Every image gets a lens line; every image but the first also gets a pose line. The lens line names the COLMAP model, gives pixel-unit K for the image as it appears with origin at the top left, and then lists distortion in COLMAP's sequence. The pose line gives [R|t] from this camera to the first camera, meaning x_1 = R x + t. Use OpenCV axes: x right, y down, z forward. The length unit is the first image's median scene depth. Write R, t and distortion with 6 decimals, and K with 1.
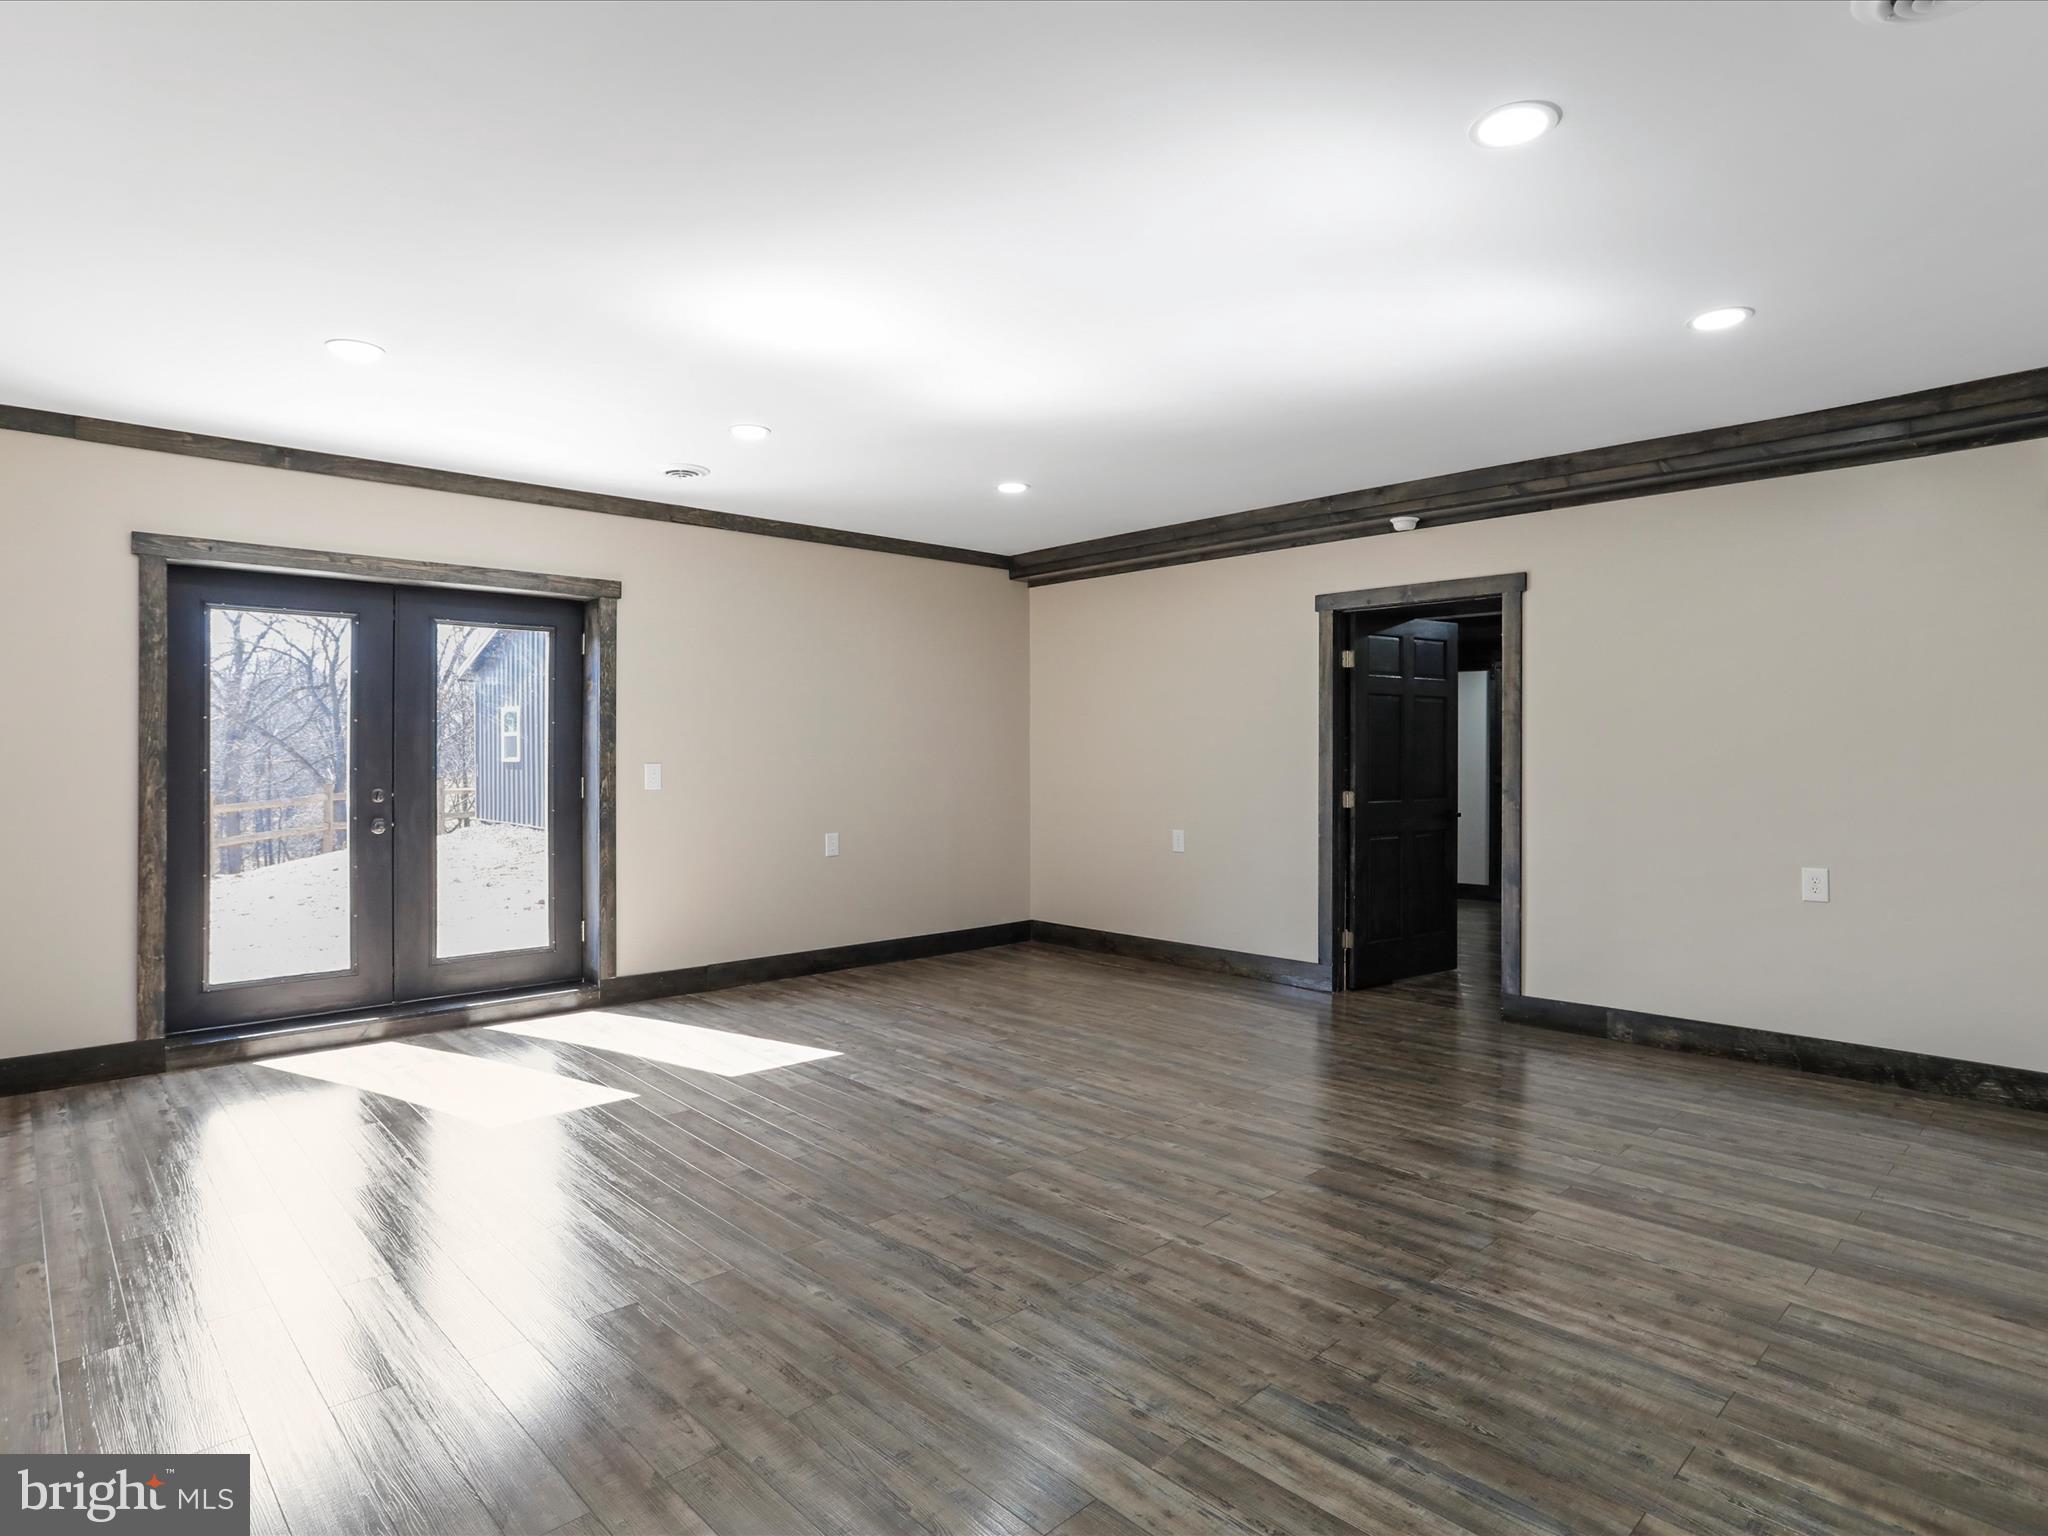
lens RADIAL K [[1118.1, 0, 1018.5], [0, 1118.1, 765.3], [0, 0, 1]] dist [-0.019421, 0.006278]
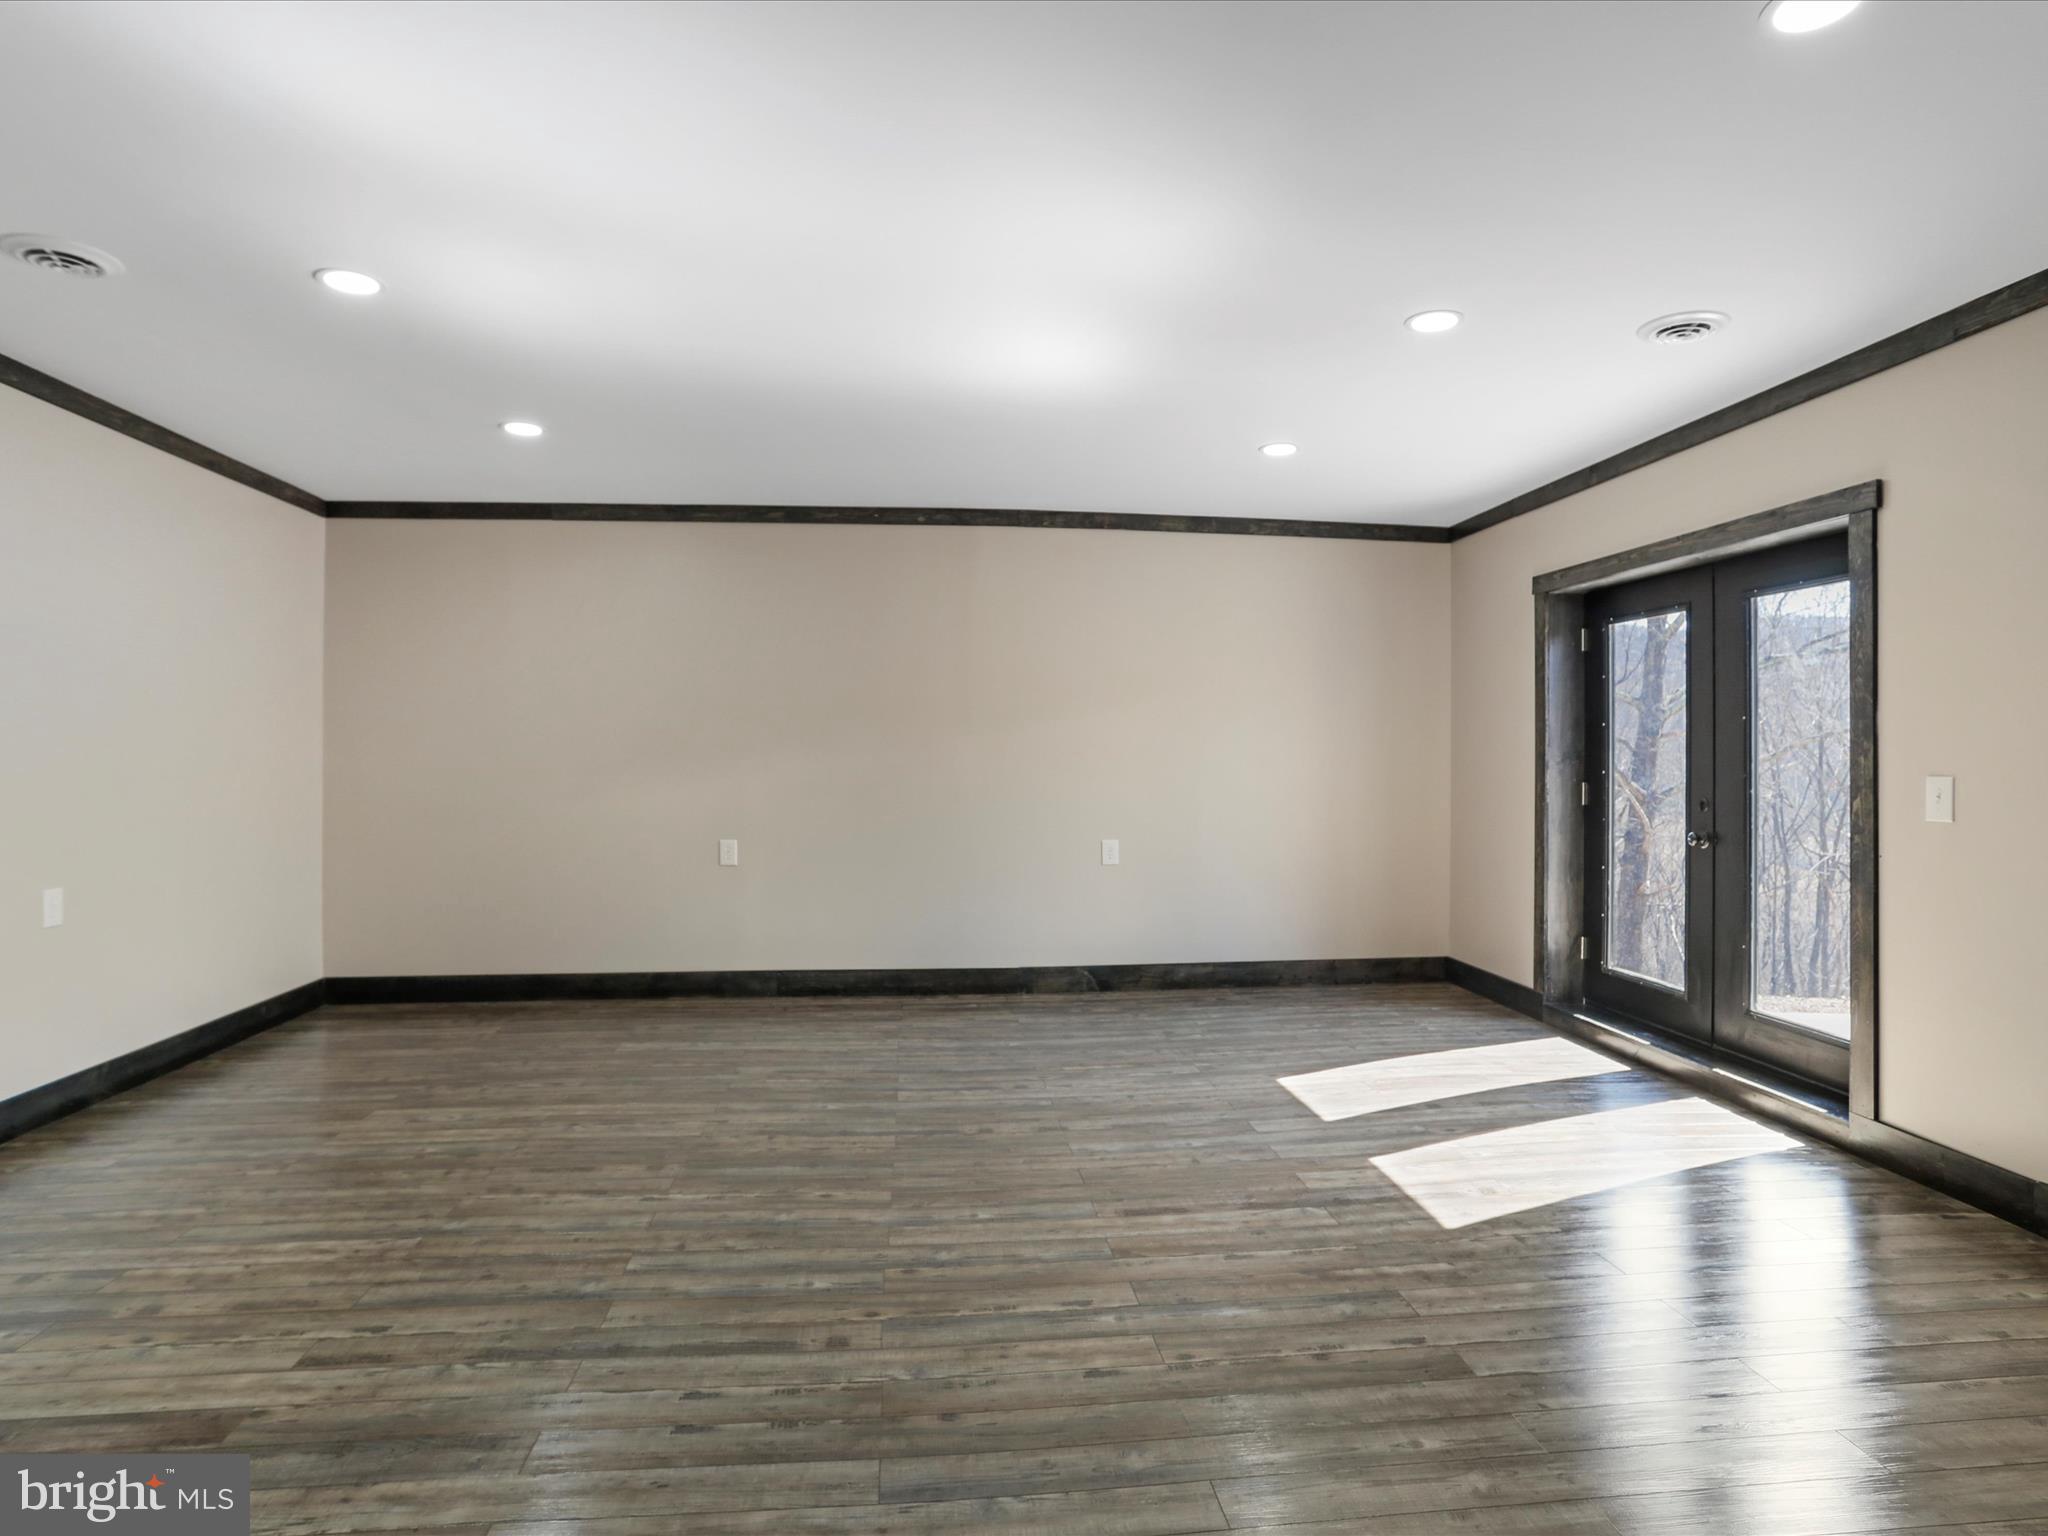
lens RADIAL K [[1118.1, 0, 1021.4], [0, 1118.1, 761.0], [0, 0, 1]] dist [-0.019421, 0.006278]
pose [[-0.605297, -0.001384, -0.795999, 0.730647], [-0.006349, 0.999975, 0.003089, -0.012130], [0.795975, 0.006924, -0.605290, 1.759962]]
